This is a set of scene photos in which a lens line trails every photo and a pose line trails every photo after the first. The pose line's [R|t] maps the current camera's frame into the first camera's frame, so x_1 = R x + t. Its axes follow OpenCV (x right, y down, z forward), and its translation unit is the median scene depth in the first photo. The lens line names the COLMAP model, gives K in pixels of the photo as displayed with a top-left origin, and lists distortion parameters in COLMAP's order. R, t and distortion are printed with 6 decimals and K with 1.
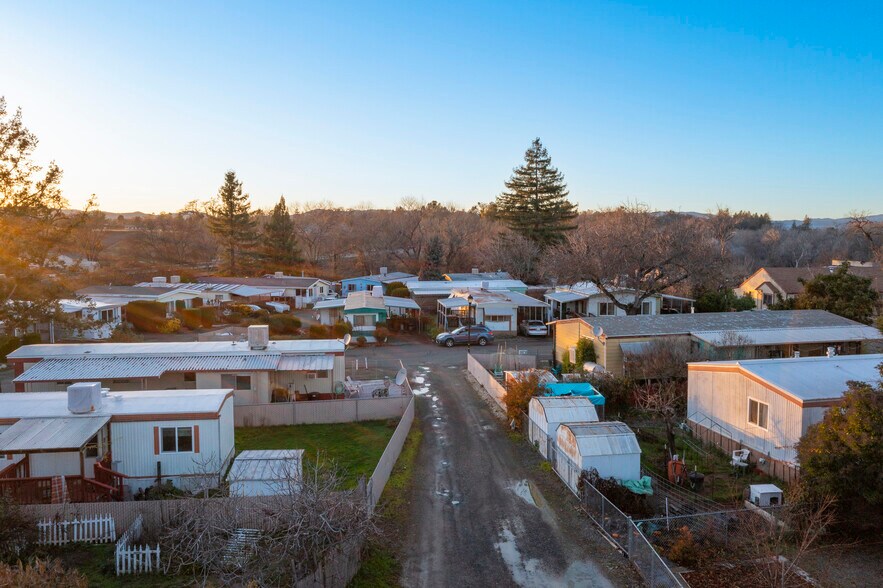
lens RADIAL K [[715.8, 0, 438.4], [0, 715.8, 295.0], [0, 0, 1]] dist [0.004632, 0.015549]
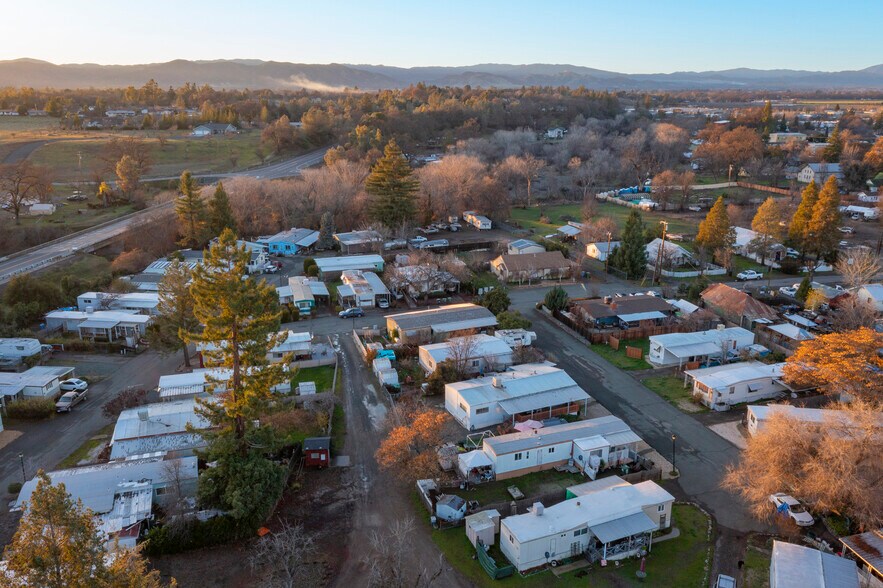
lens RADIAL K [[715.8, 0, 440.4], [0, 715.8, 291.7], [0, 0, 1]] dist [0.004632, 0.015549]
pose [[0.985544, -0.044022, 0.163601, -0.078767], [0.011615, 0.980936, 0.193983, -0.651112], [-0.169022, -0.189279, 0.967267, -1.801502]]
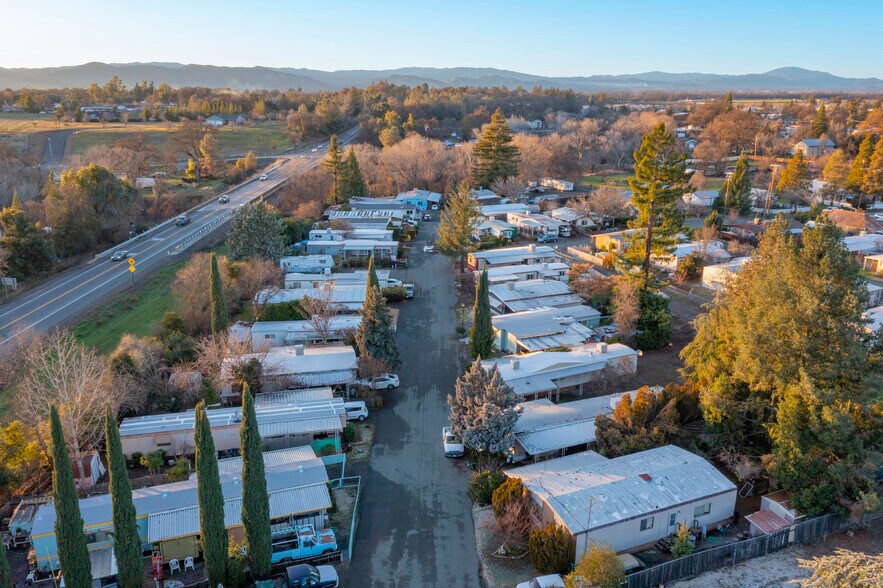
lens RADIAL K [[715.8, 0, 444.0], [0, 715.8, 287.3], [0, 0, 1]] dist [0.004632, 0.015549]
pose [[0.962071, -0.073233, 0.262787, -1.564215], [0.023993, 0.982276, 0.185899, -0.404705], [-0.271743, -0.172543, 0.946776, -2.189705]]
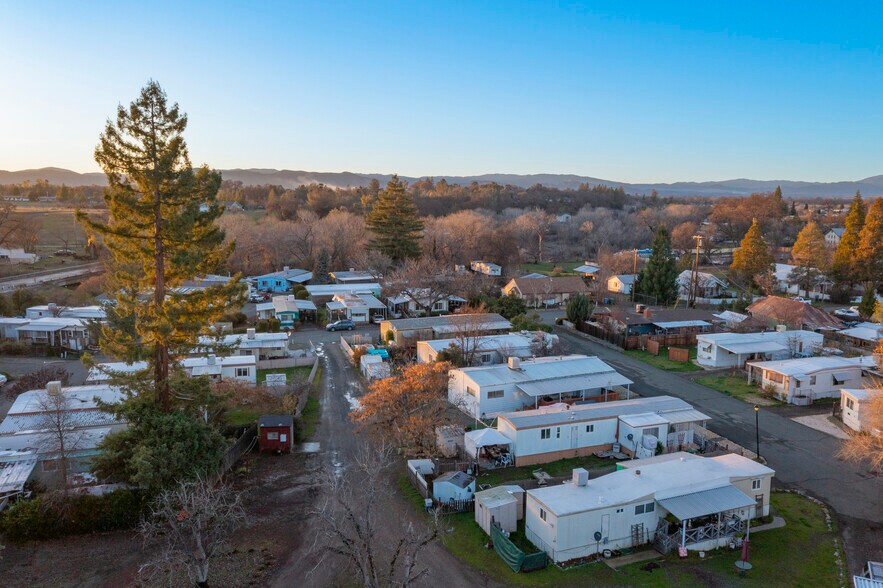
lens RADIAL K [[715.8, 0, 440.6], [0, 715.8, 292.0], [0, 0, 1]] dist [0.004632, 0.015549]
pose [[0.987327, -0.015523, 0.157941, -0.002238], [0.007609, 0.998690, 0.050591, -0.190741], [-0.158519, -0.048748, 0.986152, -1.408840]]
